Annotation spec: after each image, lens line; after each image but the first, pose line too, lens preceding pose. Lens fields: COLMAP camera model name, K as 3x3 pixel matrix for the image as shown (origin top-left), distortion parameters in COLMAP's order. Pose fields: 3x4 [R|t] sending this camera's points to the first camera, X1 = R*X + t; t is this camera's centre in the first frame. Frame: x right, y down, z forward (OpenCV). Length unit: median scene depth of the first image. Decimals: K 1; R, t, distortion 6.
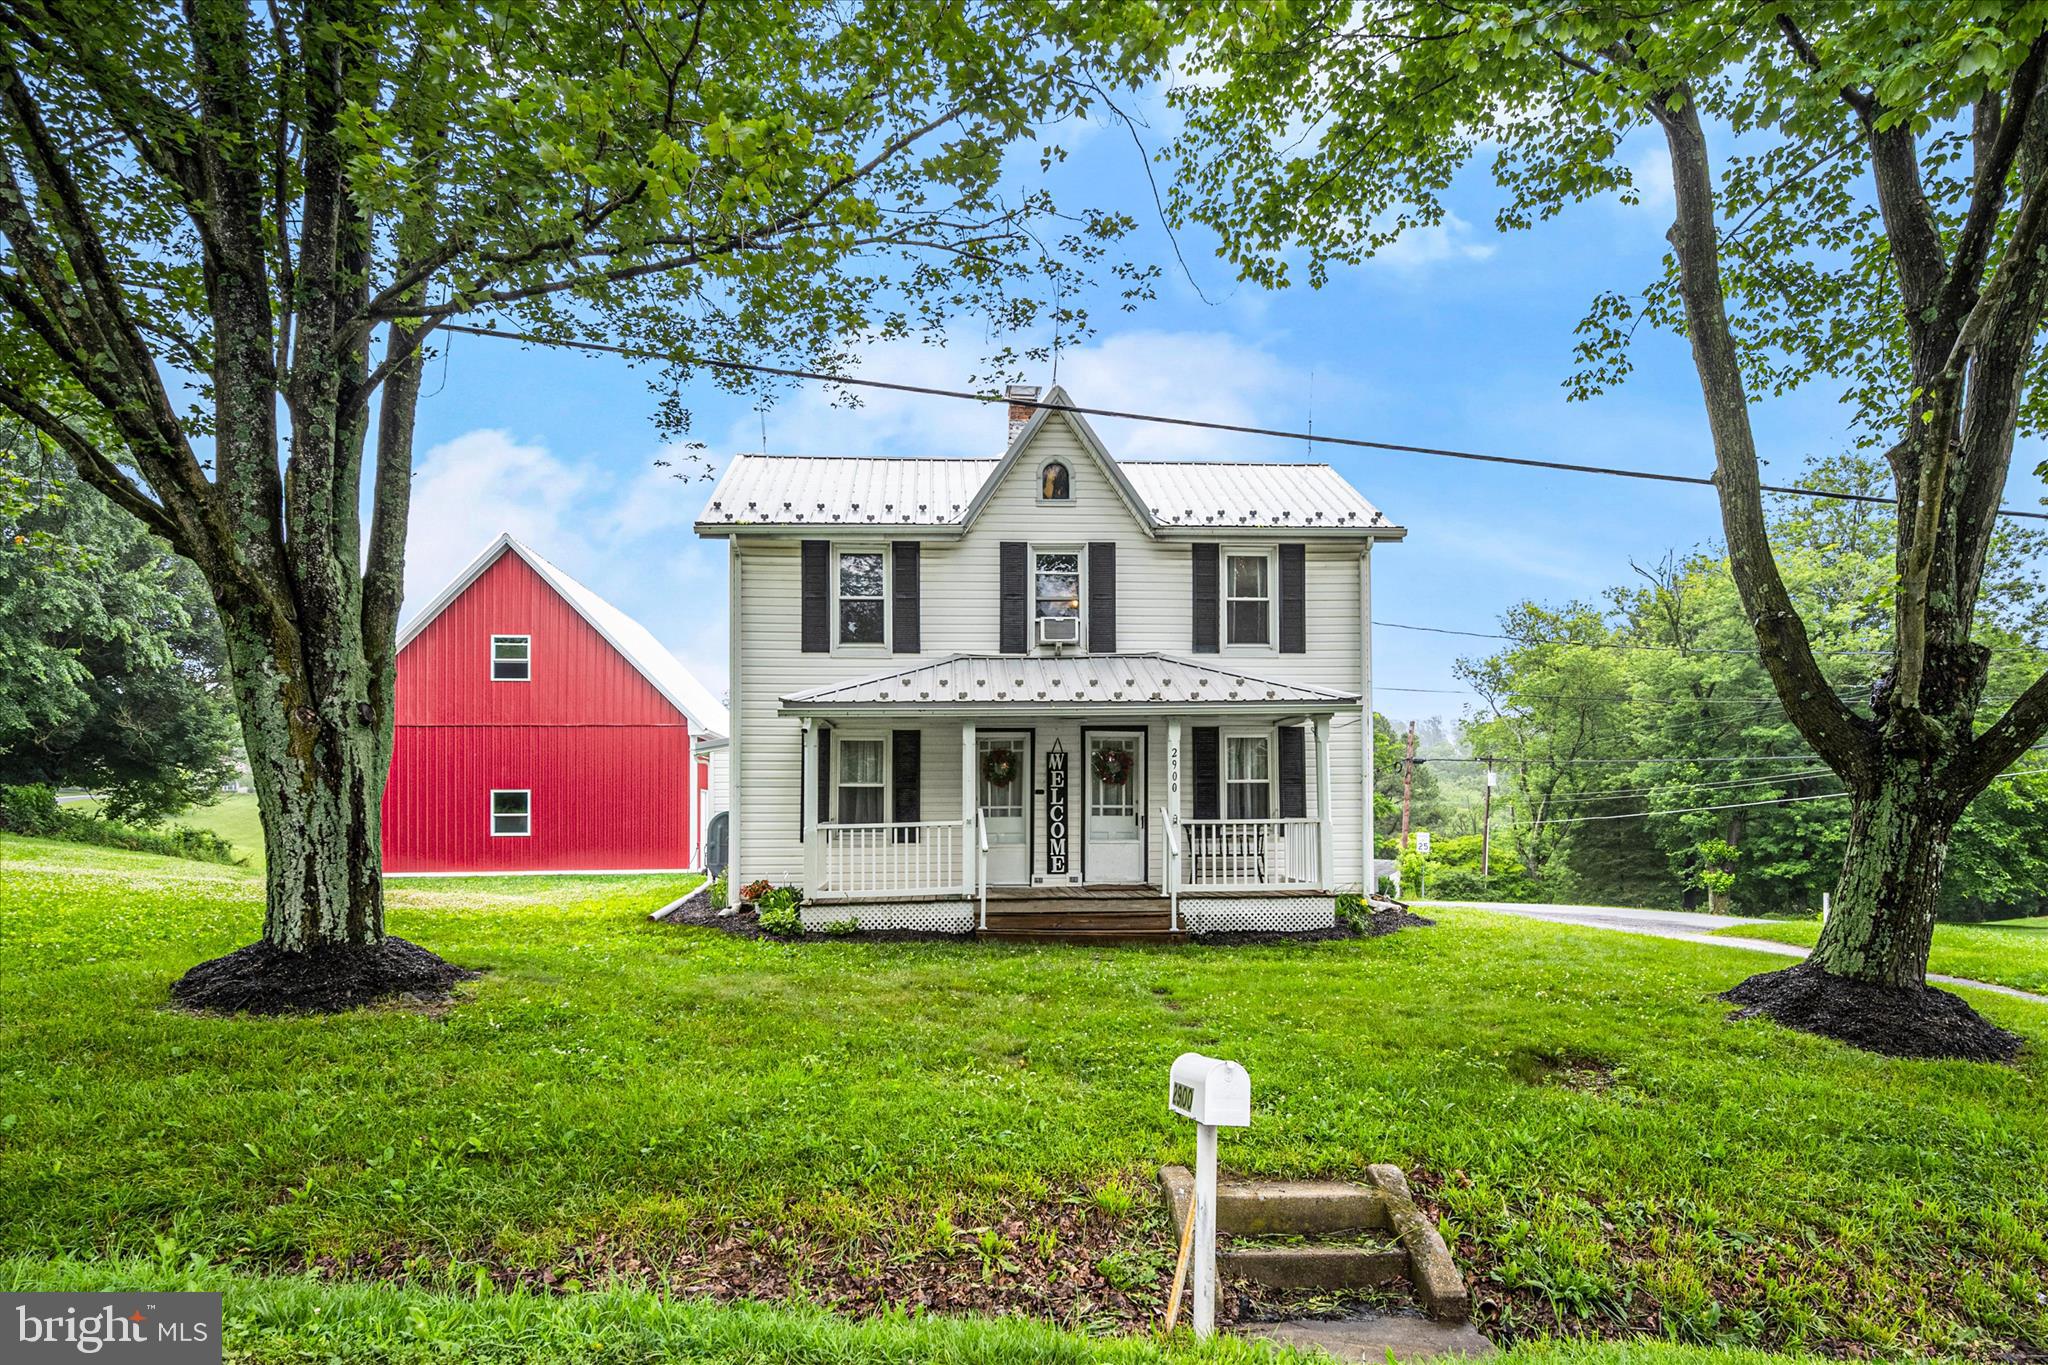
lens RADIAL K [[772.9, 0, 1024.0], [0, 772.9, 727.6], [0, 0, 1]] dist [0.001684, -0.000727]
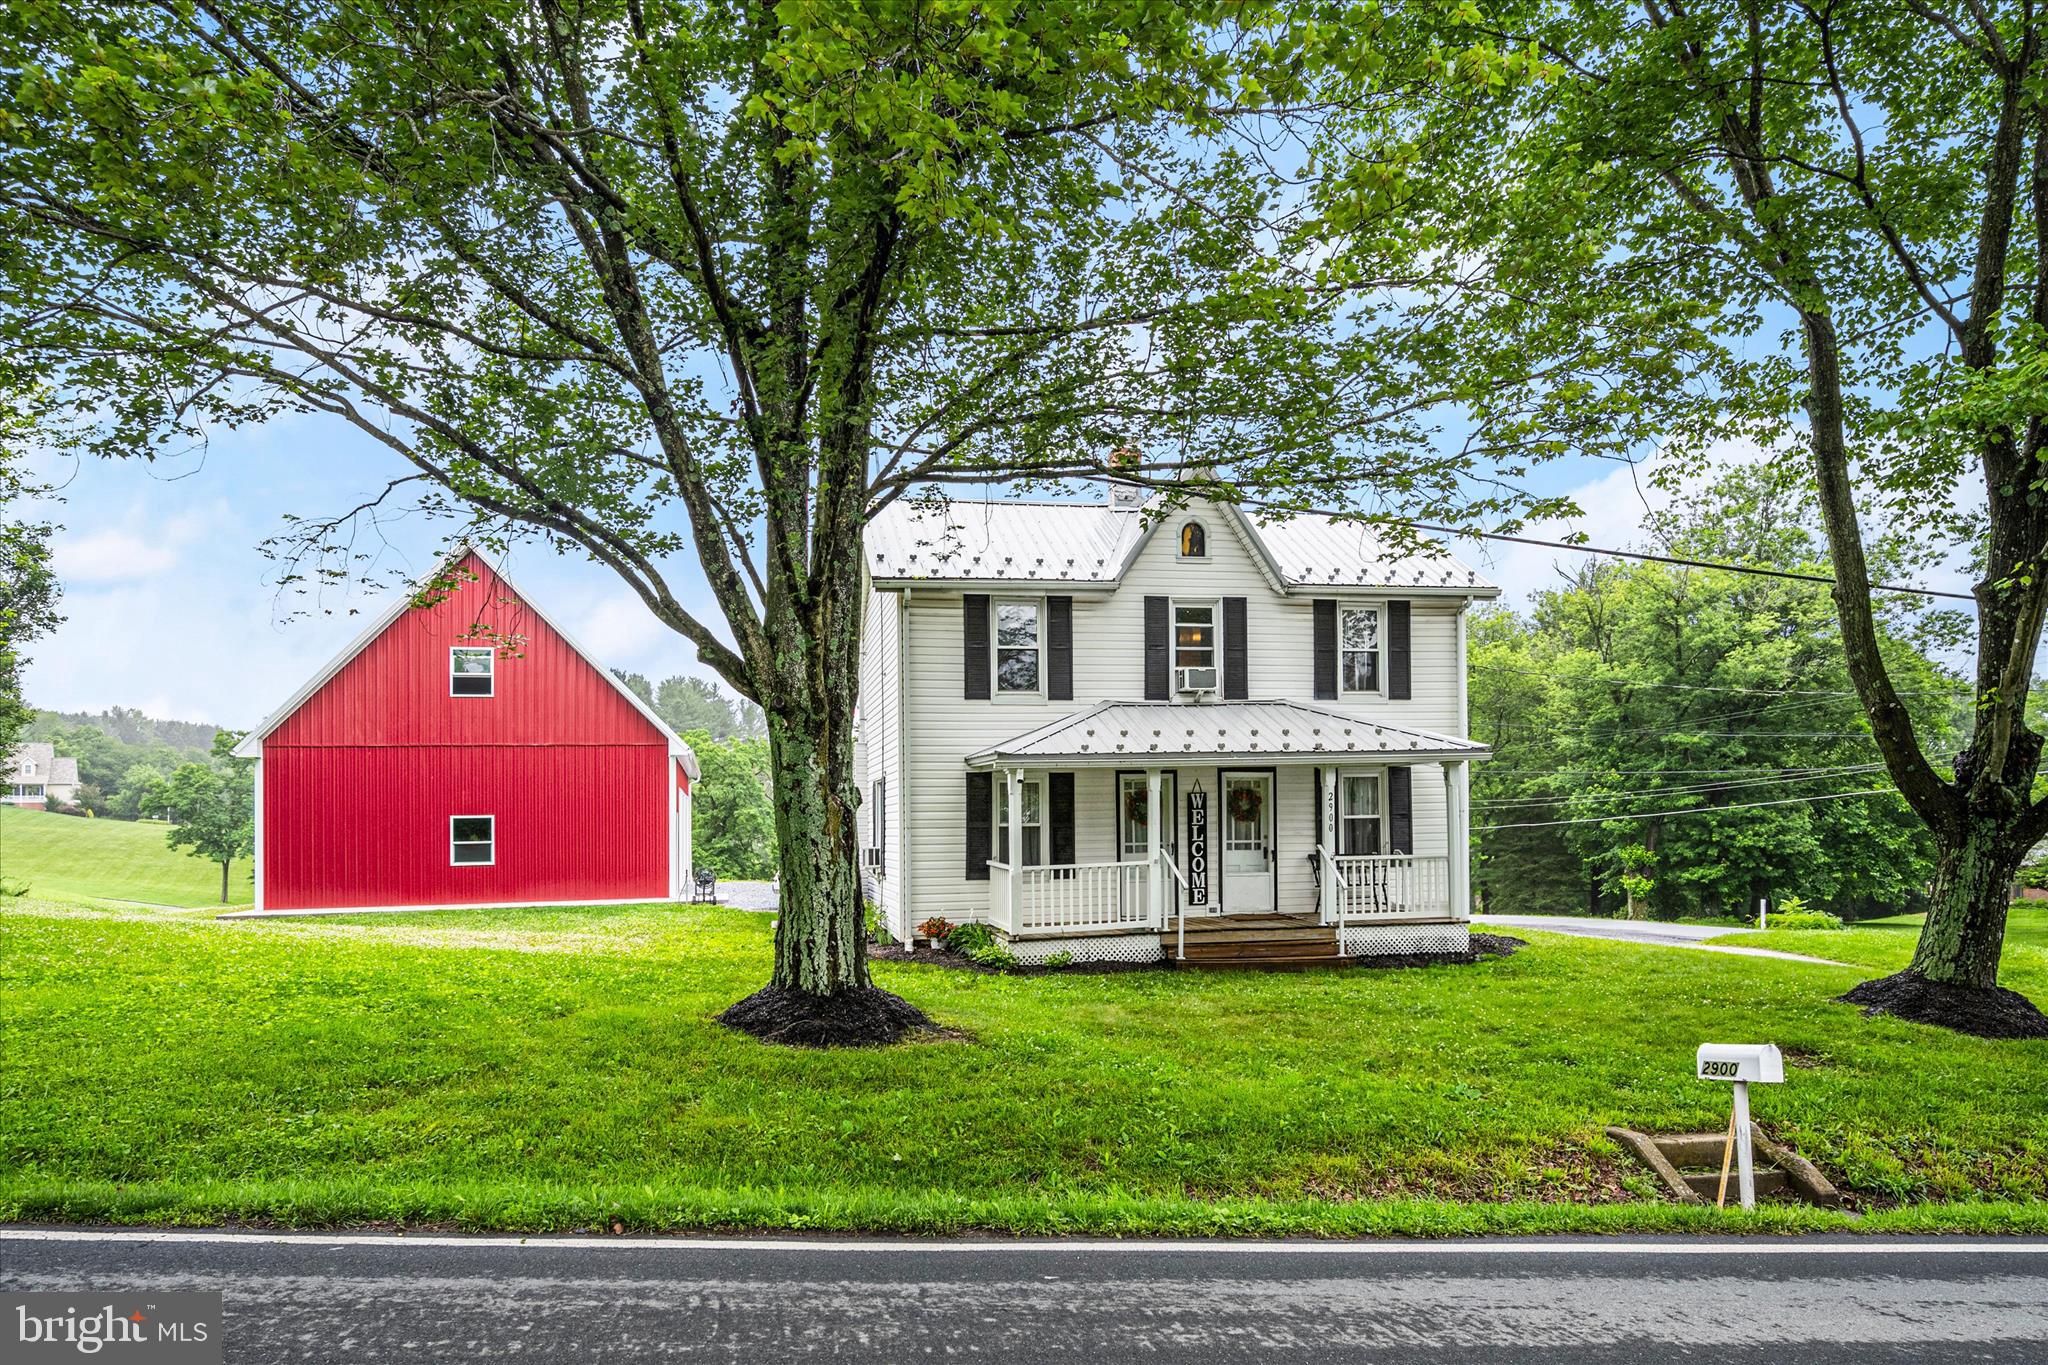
lens RADIAL K [[828.7, 0, 1022.1], [0, 828.7, 735.7], [0, 0, 1]] dist [-0.000112, -0.000436]
pose [[0.996089, -0.000337, 0.088361, -0.306258], [0.000240, 0.999999, 0.001105, -0.049065], [-0.088361, -0.001080, 0.996088, -0.131986]]
